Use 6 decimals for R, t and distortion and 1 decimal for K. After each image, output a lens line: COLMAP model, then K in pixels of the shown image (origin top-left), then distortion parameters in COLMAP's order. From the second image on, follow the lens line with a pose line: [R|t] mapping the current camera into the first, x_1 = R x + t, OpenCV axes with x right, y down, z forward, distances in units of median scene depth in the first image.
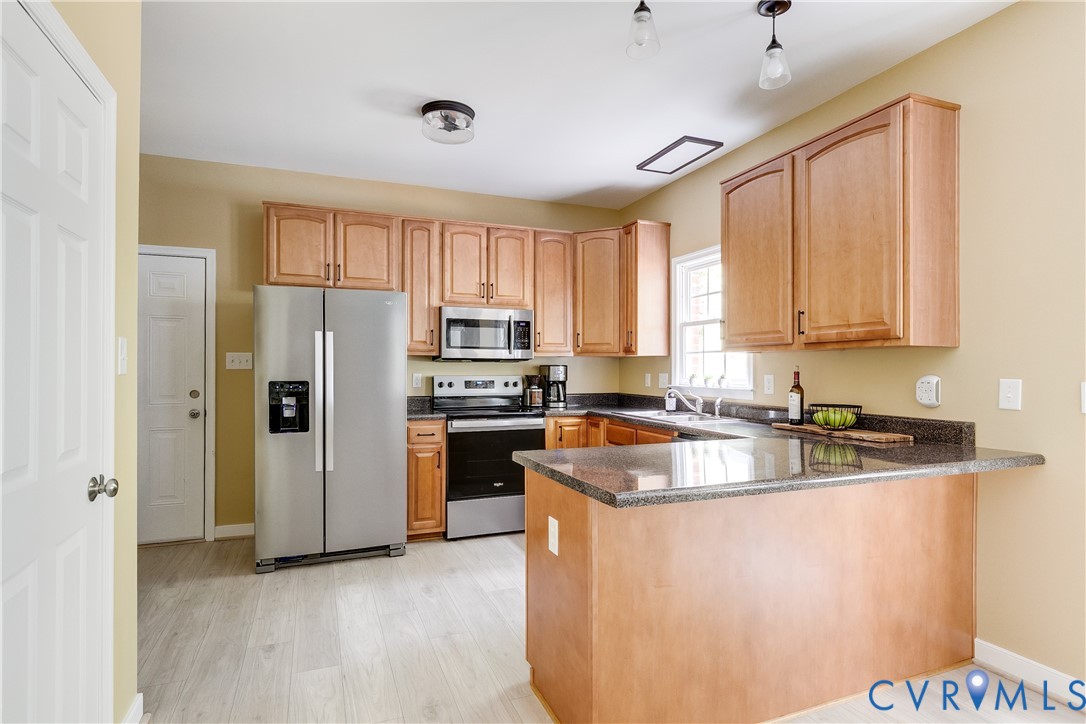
lens RADIAL K [[564.5, 0, 543.0], [0, 564.5, 362.0], [0, 0, 1]] dist [0.003293, 0.000340]
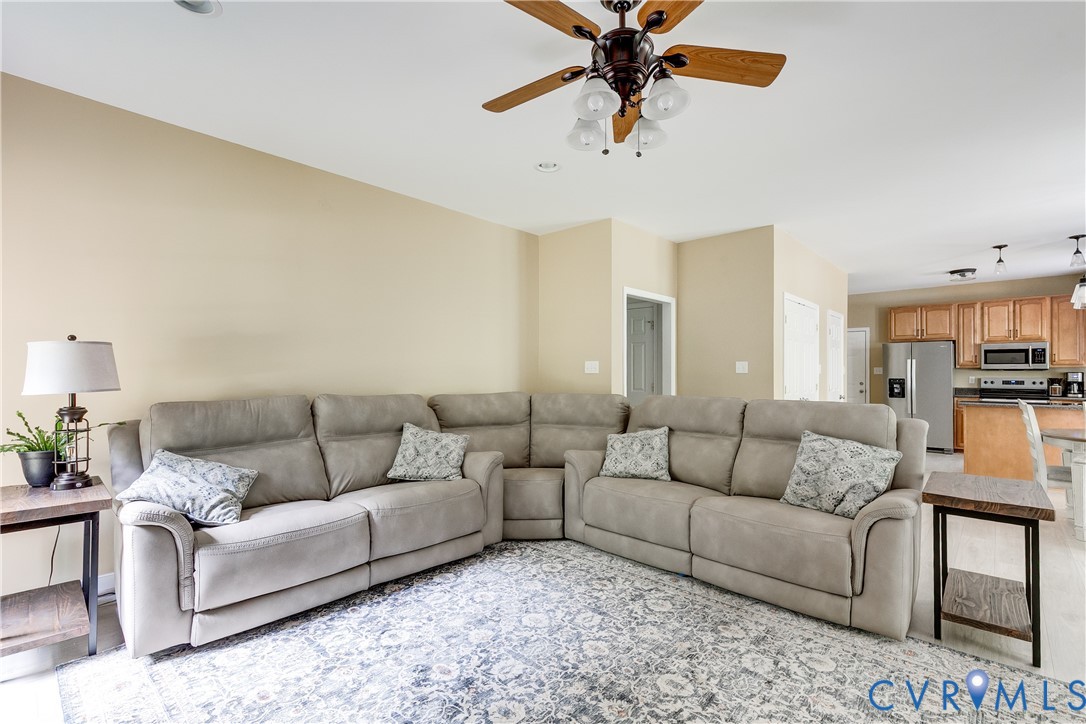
lens RADIAL K [[491.2, 0, 557.8], [0, 491.2, 369.0], [0, 0, 1]] dist [0.001108, 0.000092]
pose [[0.443789, -0.008106, -0.896095, 0.723754], [0.005657, 0.999965, -0.006244, -0.004451], [0.896113, -0.002298, 0.443819, -1.150825]]
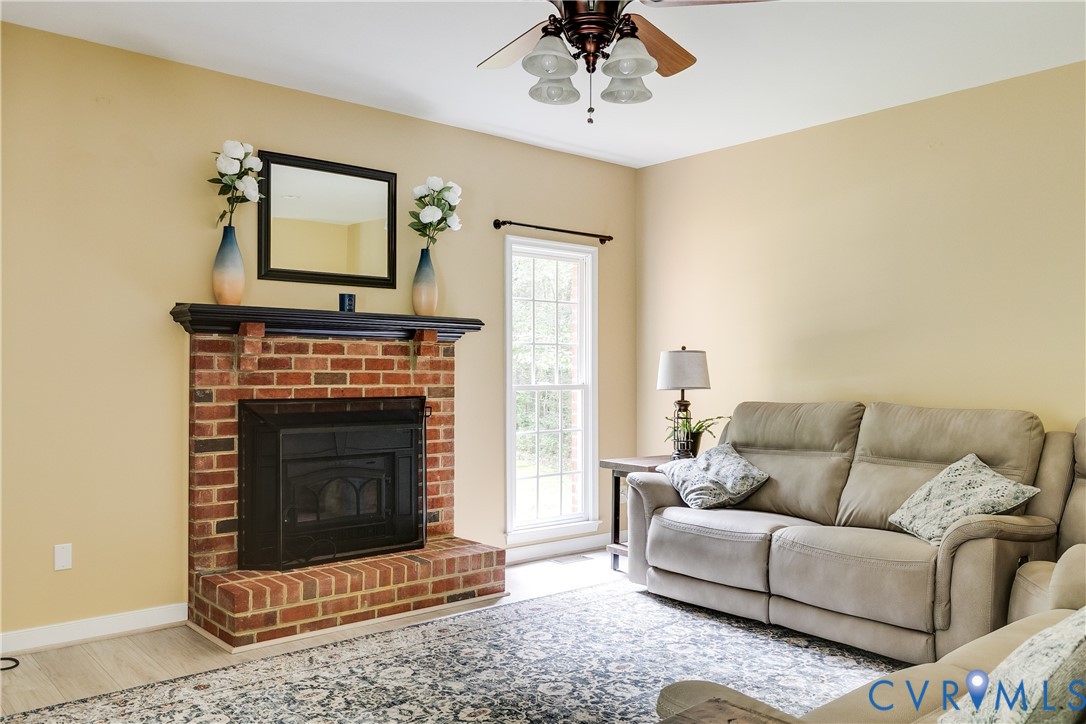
lens RADIAL K [[855.5, 0, 543.0], [0, 855.5, 362.0], [0, 0, 1]] dist [0.001461, 0.000460]
pose [[-0.946046, -0.010418, -0.323865, 0.602732], [-0.003842, 0.999773, -0.020936, 0.001722], [0.324009, -0.018562, -0.945872, -0.310885]]
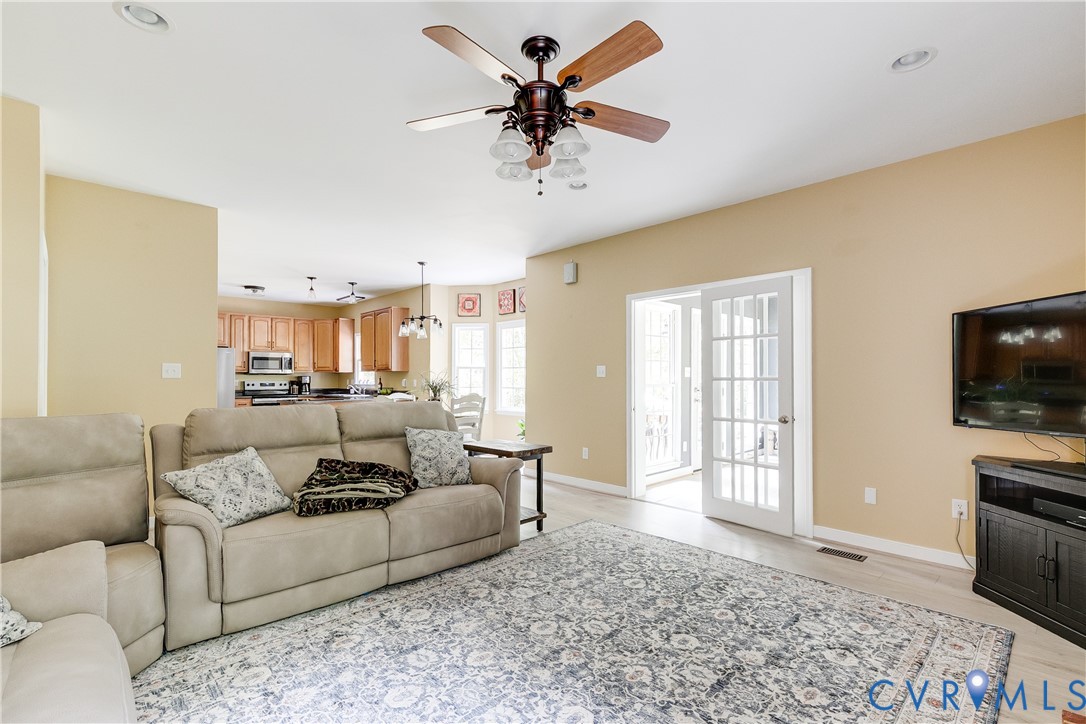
lens RADIAL K [[499.1, 0, 541.7], [0, 499.1, 372.2], [0, 0, 1]] dist [0.001001, 0.000024]
pose [[0.927787, 0.001858, 0.373105, 0.174261], [-0.001328, 0.999998, -0.001678, -0.009414], [-0.373107, 0.001062, 0.927788, -1.376828]]
